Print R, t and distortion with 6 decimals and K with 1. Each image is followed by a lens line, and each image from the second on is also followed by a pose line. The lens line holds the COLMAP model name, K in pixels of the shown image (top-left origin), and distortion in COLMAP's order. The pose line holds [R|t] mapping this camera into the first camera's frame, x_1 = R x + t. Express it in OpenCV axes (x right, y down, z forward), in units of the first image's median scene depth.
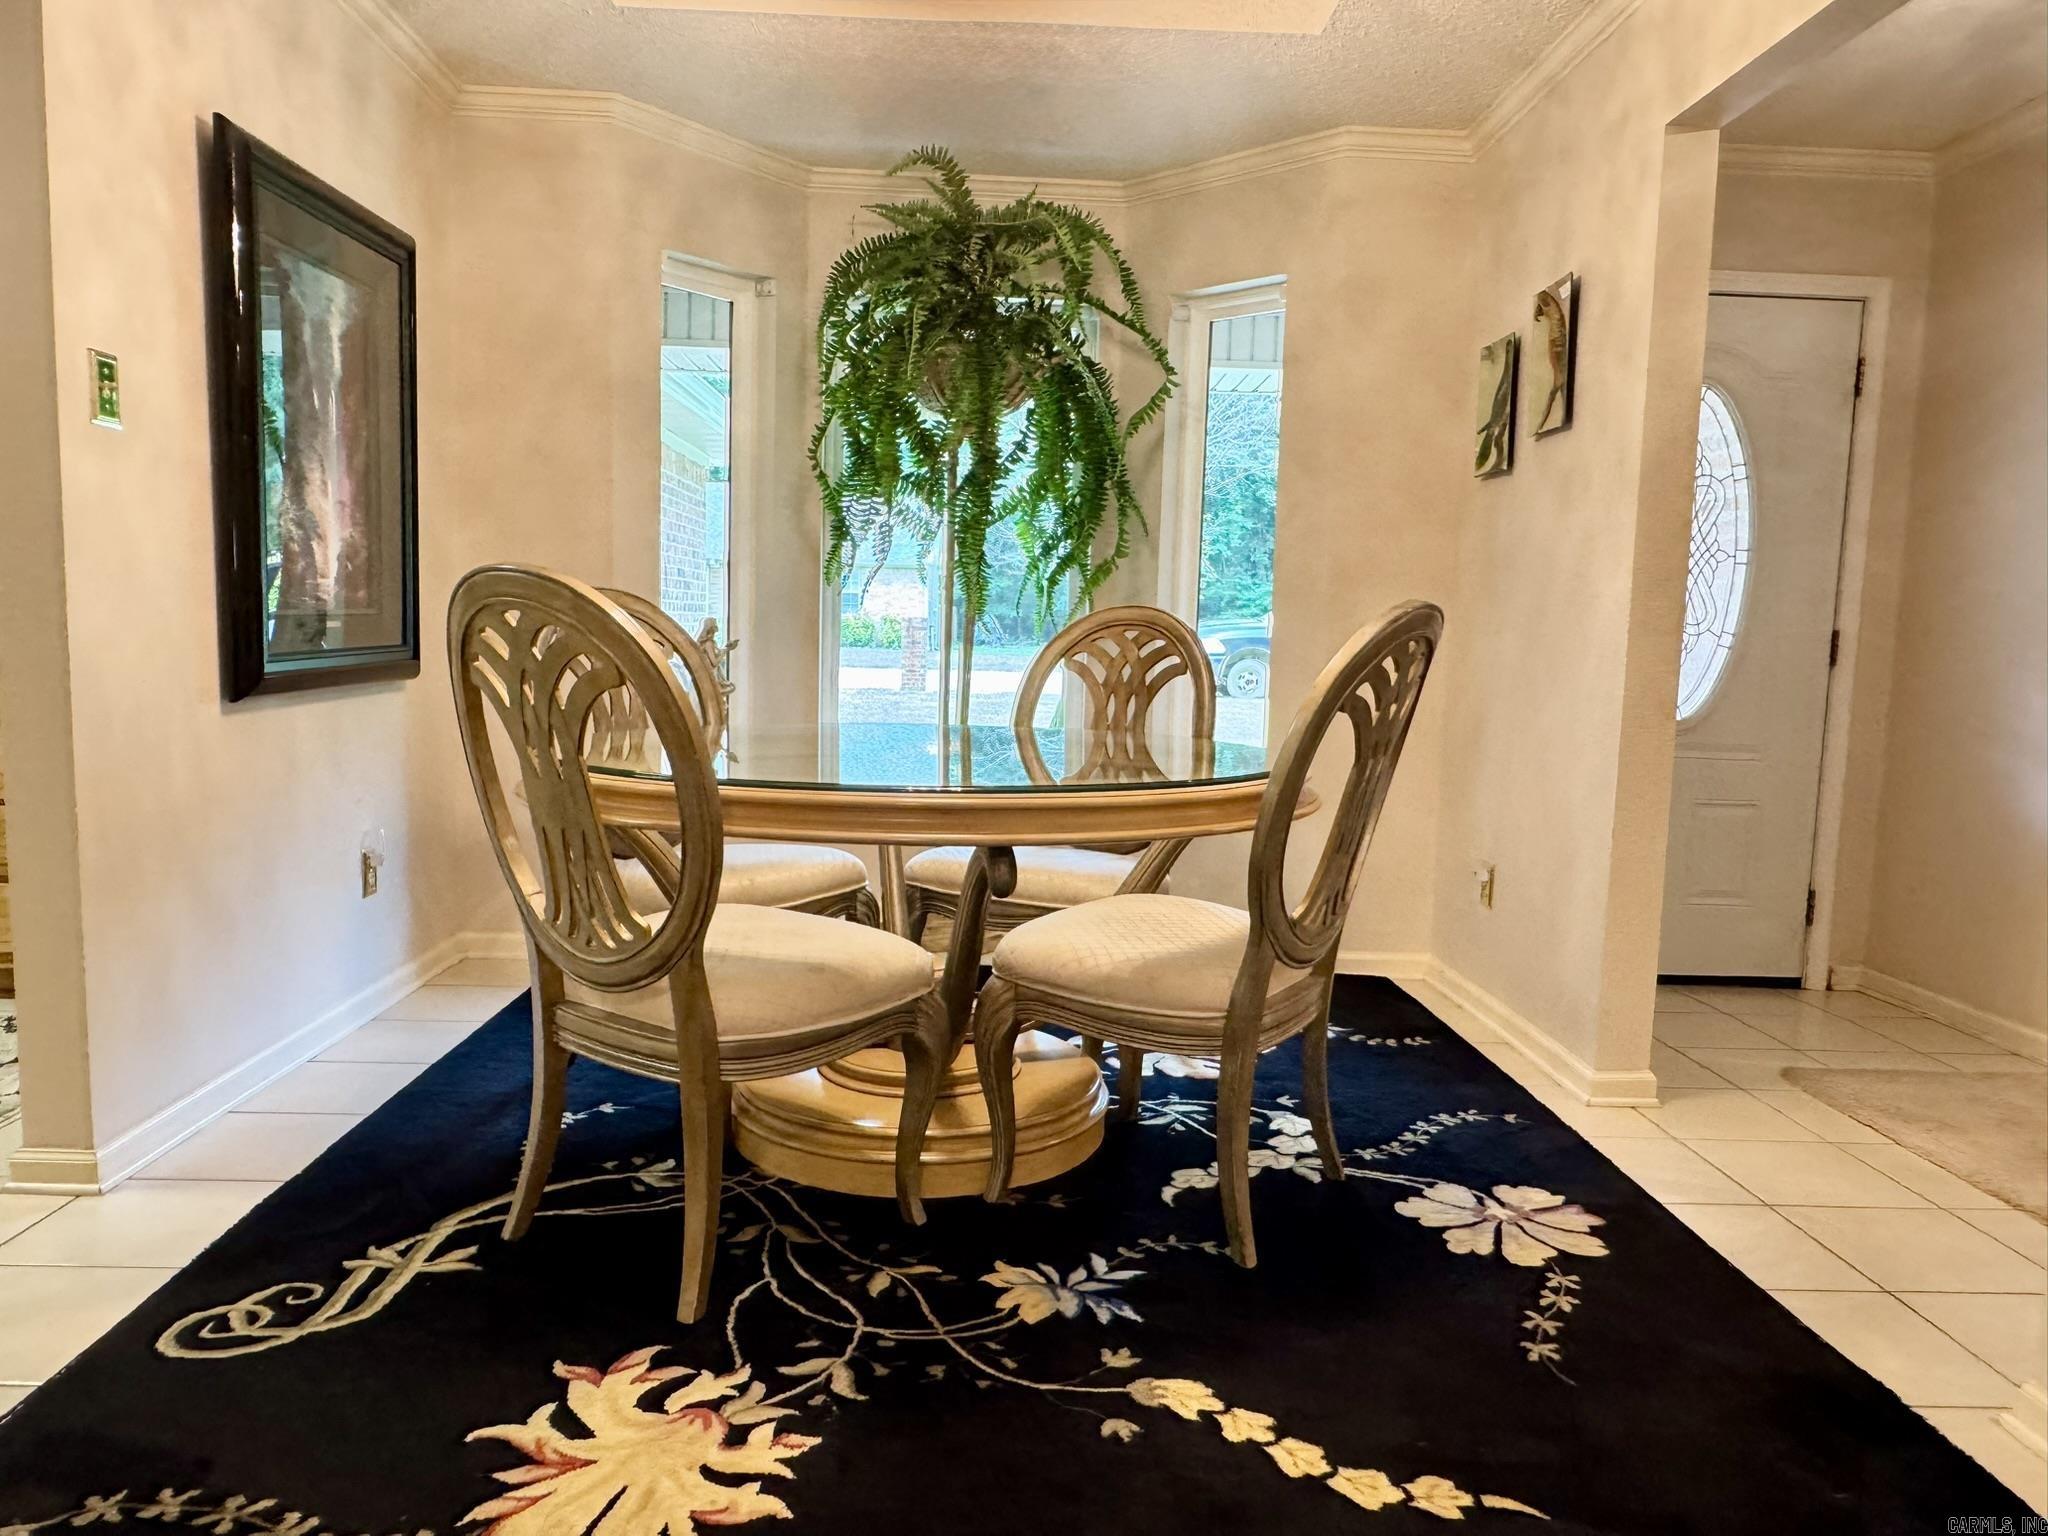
lens RADIAL K [[1385.5, 0, 1024.0], [0, 1385.5, 768.0], [0, 0, 1]] dist [-0.004613, 0.001550]
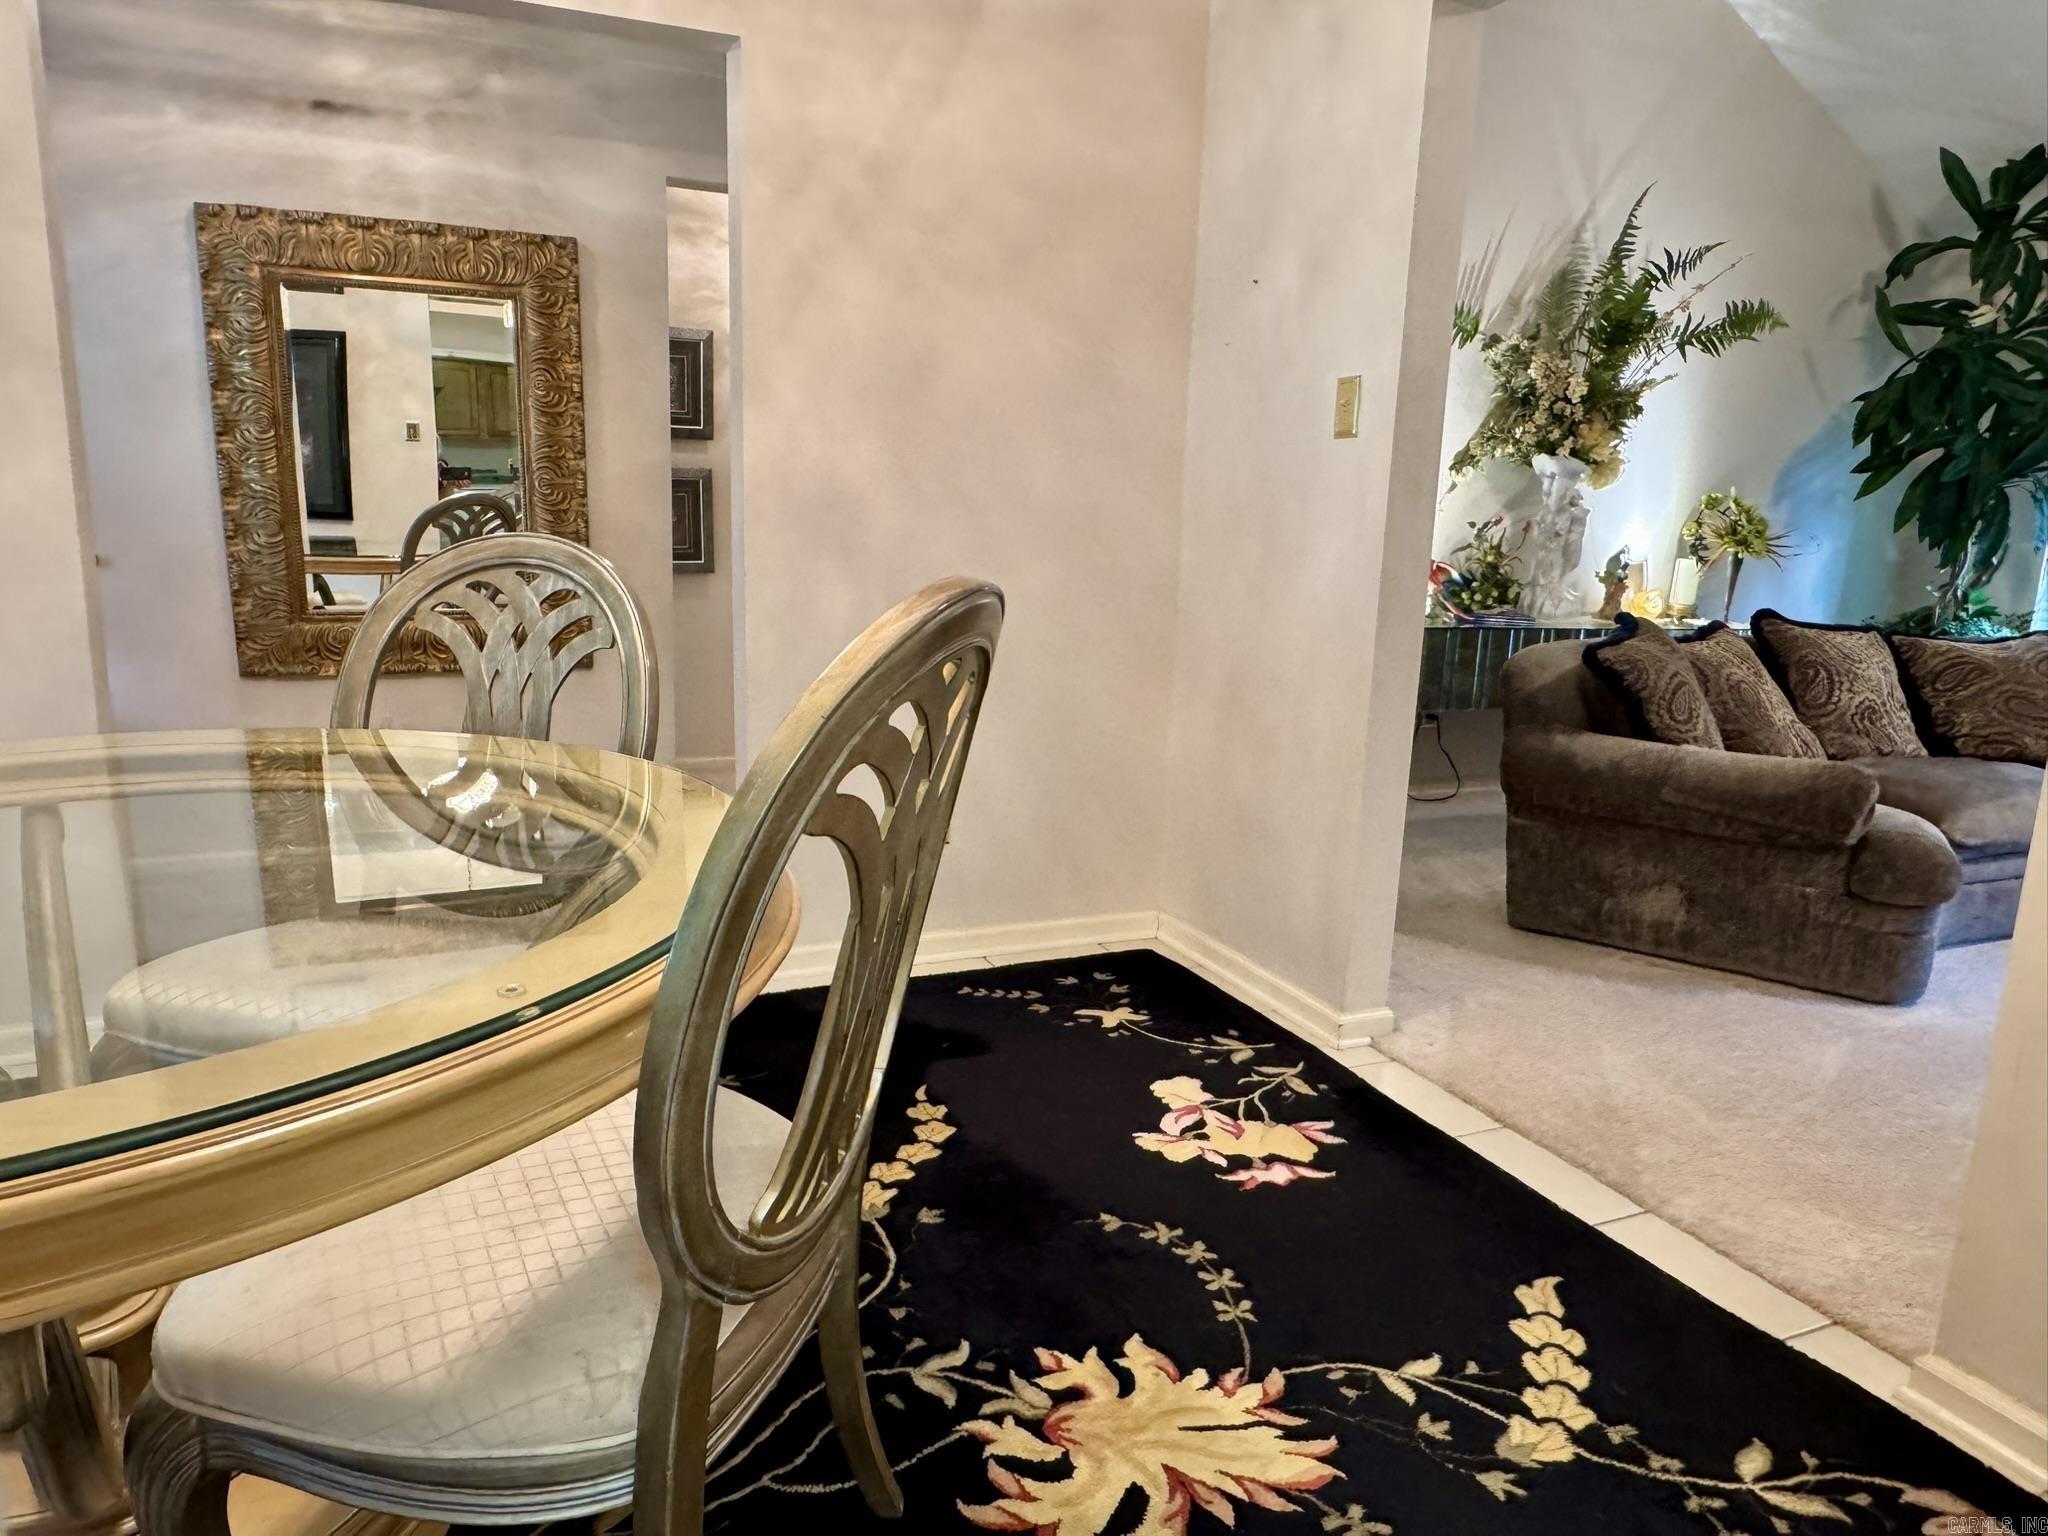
lens RADIAL K [[1313.6, 0, 1012.0], [0, 1313.6, 773.9], [0, 0, 1]] dist [-0.012415, 0.005984]
pose [[-0.358452, -0.223615, 0.906371, -0.792446], [0.055885, 0.964007, 0.259936, -0.187775], [-0.931874, 0.143827, -0.333054, 1.042759]]
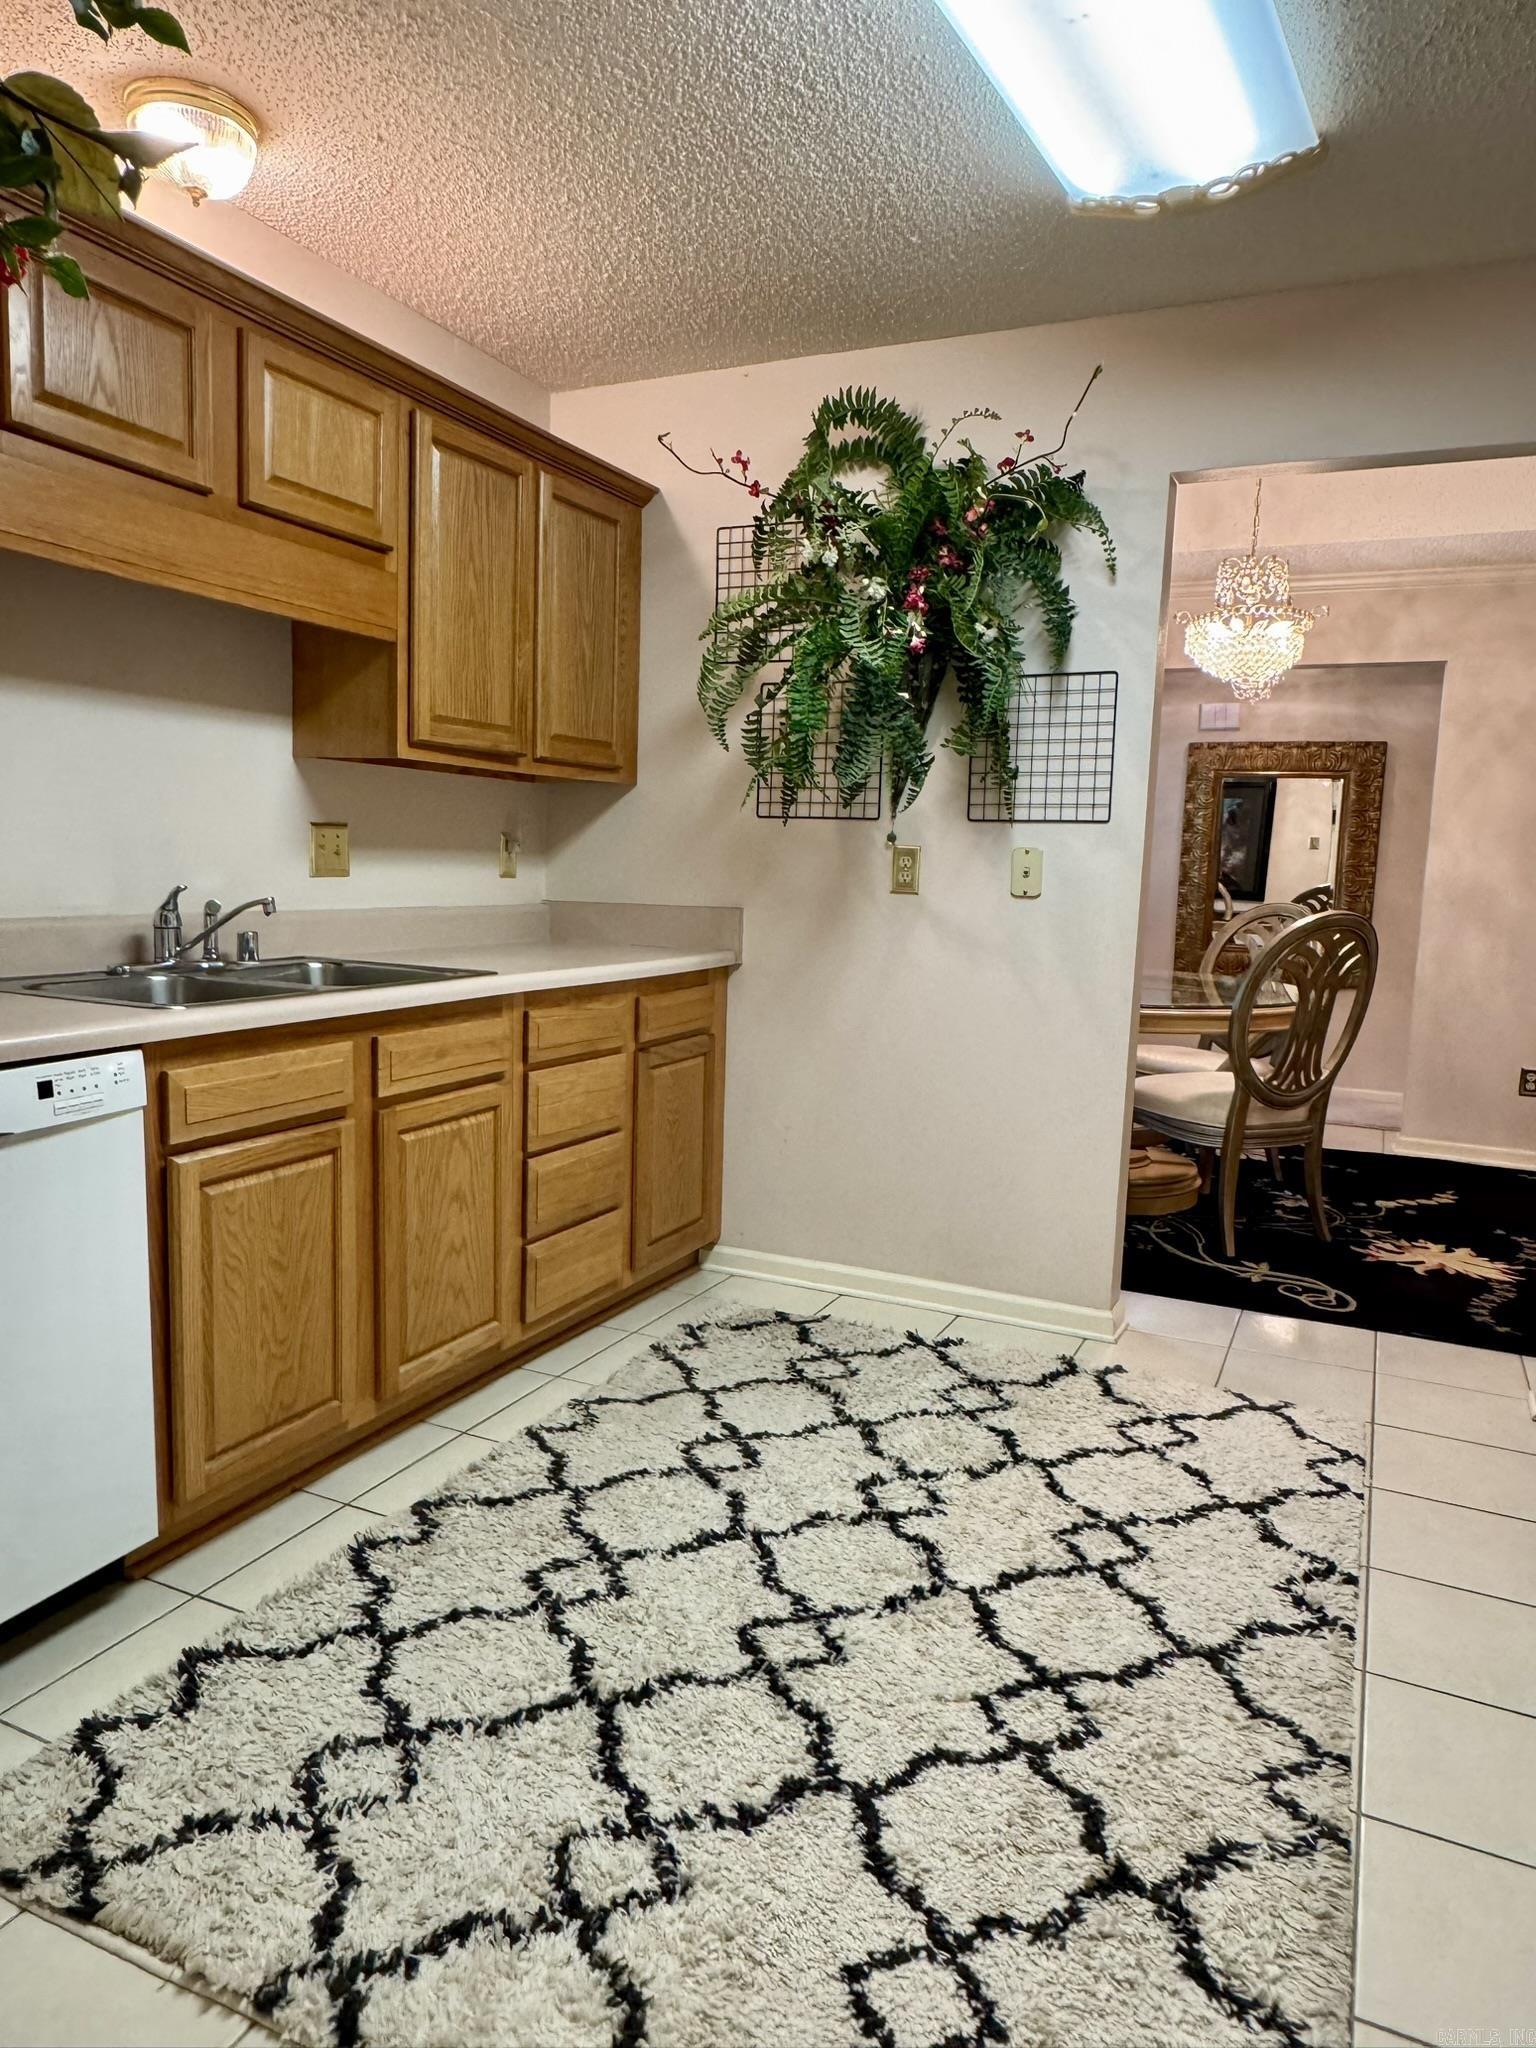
lens RADIAL K [[1313.6, 0, 768.4], [0, 1313.6, 1018.2], [0, 0, 1]] dist [-0.012415, 0.005984]
pose [[0.460525, -0.120565, 0.879421, -2.319559], [0.065743, 0.992644, 0.101660, -0.223794], [-0.885209, 0.010998, 0.465064, 0.747730]]
